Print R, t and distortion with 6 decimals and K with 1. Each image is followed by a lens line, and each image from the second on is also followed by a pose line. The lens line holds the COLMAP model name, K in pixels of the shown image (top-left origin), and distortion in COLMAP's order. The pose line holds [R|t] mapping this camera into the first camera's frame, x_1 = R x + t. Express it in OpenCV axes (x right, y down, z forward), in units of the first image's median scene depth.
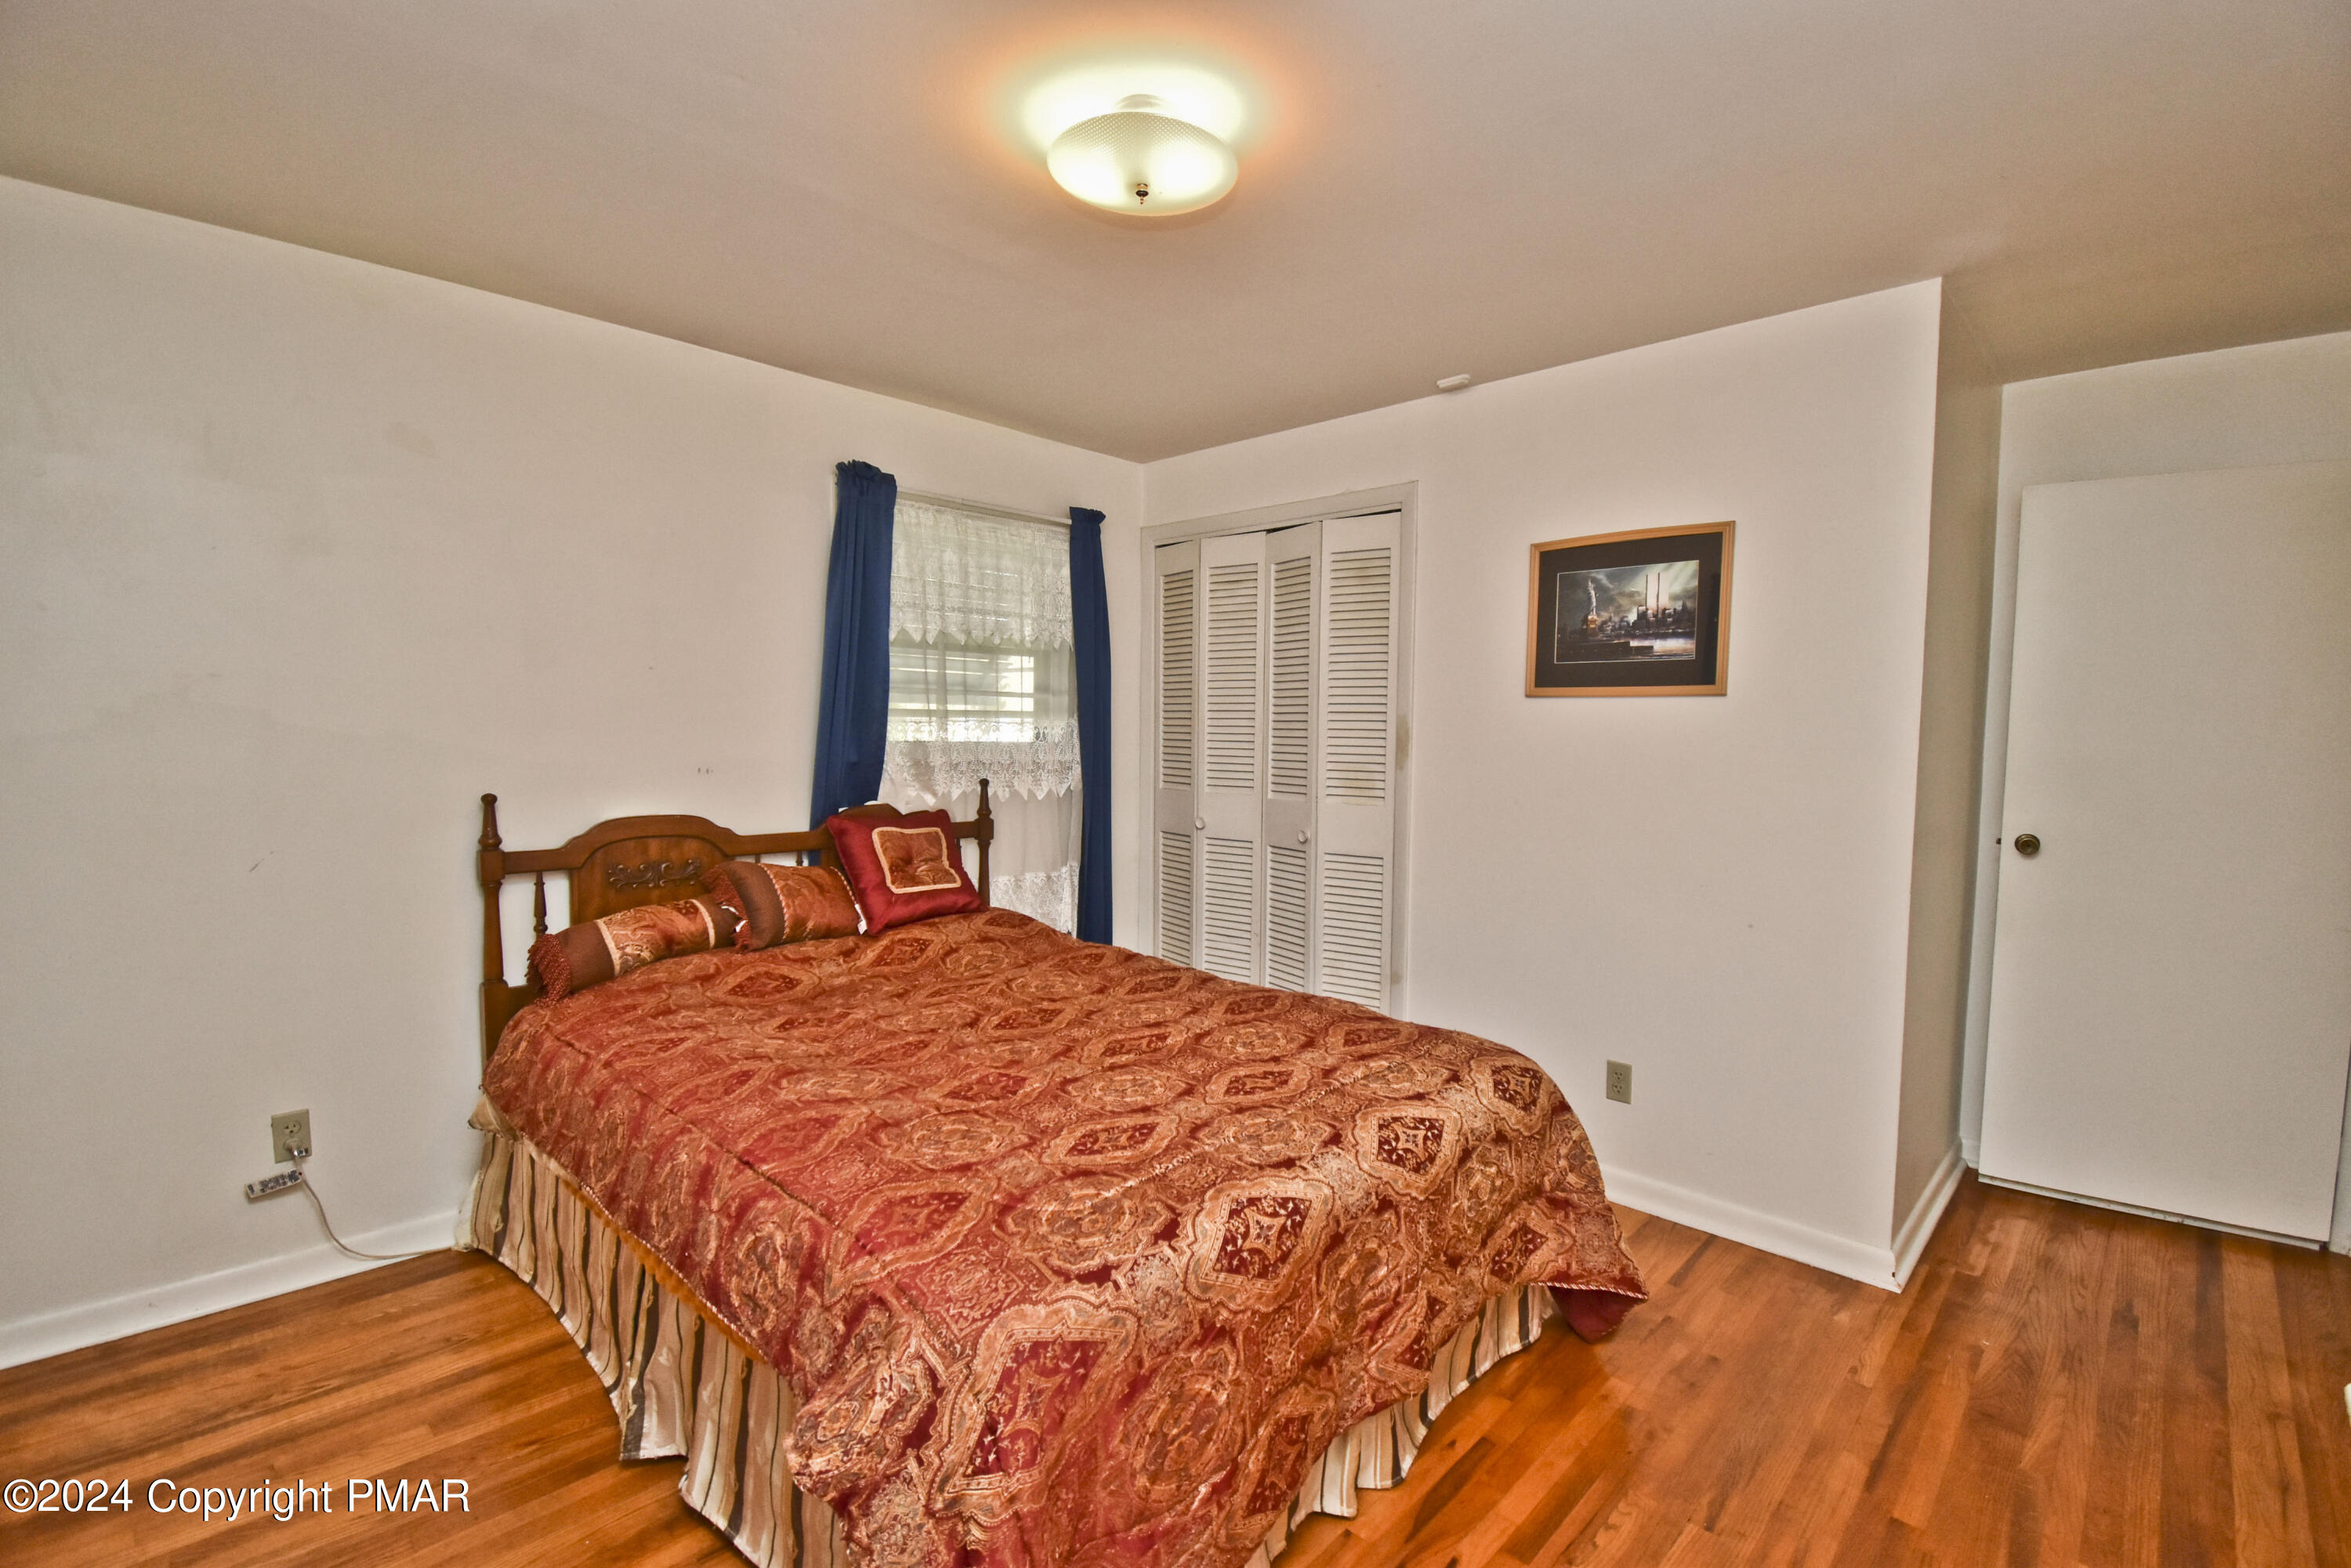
lens RADIAL K [[1058.3, 0, 1175.3], [0, 1058.3, 754.8], [0, 0, 1]] dist [-0.000444, -0.000444]
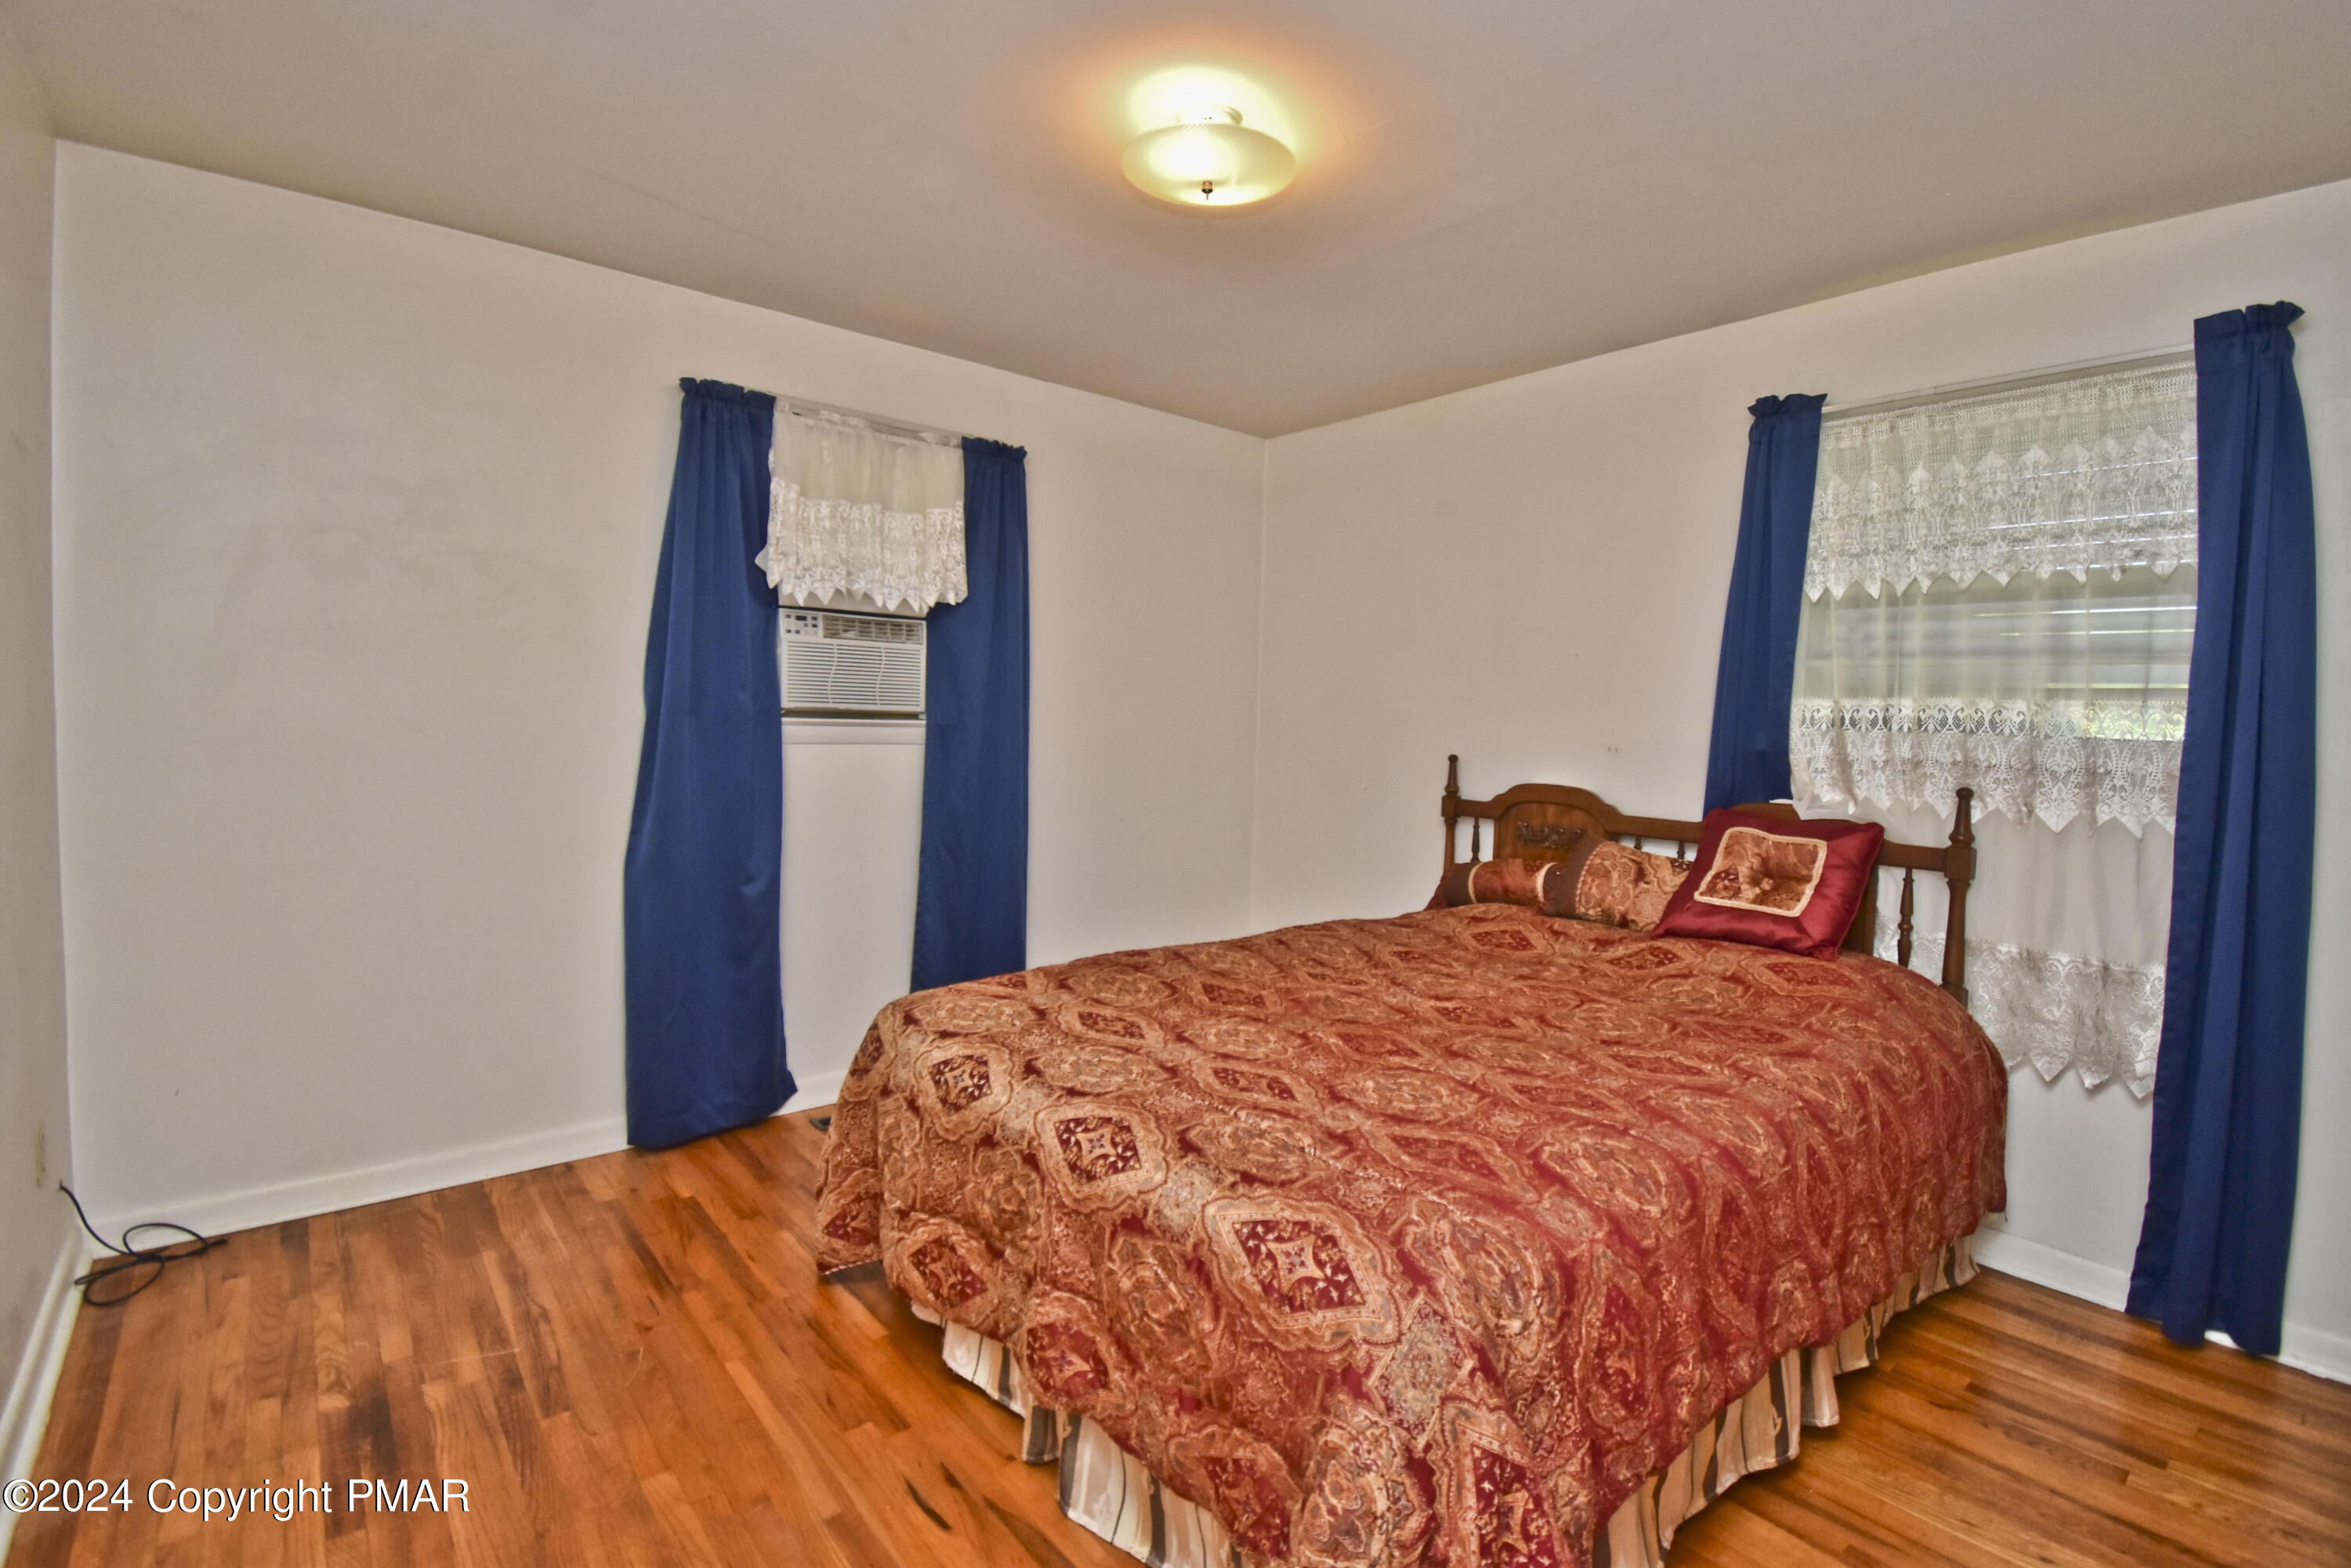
lens RADIAL K [[1047.2, 0, 1173.0], [0, 1047.2, 735.8], [0, 0, 1]] dist [0.000509, -0.000134]
pose [[-0.101021, 0.017950, -0.994722, 0.690538], [-0.054160, 0.998255, 0.023515, 0.000566], [0.993409, 0.056250, -0.099873, 0.725588]]
